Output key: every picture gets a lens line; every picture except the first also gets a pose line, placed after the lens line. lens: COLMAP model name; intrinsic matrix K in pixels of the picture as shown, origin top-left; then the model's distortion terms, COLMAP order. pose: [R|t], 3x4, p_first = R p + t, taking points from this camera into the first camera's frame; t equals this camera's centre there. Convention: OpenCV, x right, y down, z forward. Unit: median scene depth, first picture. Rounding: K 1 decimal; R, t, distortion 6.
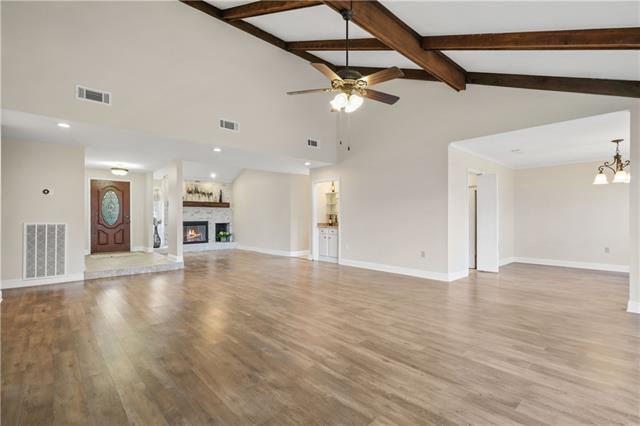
lens RADIAL K [[293.6, 0, 319.9], [0, 293.6, 215.1], [0, 0, 1]] dist [0.004030, 0.000102]
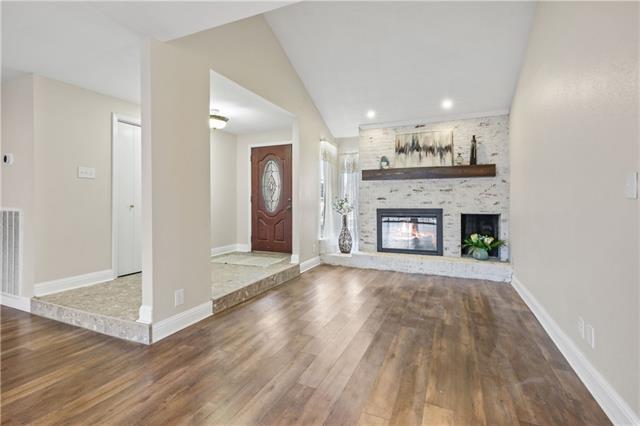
lens RADIAL K [[293.6, 0, 322.2], [0, 293.6, 202.7], [0, 0, 1]] dist [0.004030, 0.000102]
pose [[0.404011, 0.004698, -0.914742, -0.038214], [0.005646, 0.999955, 0.007630, 0.006505], [0.914737, -0.008248, 0.403966, 0.649179]]
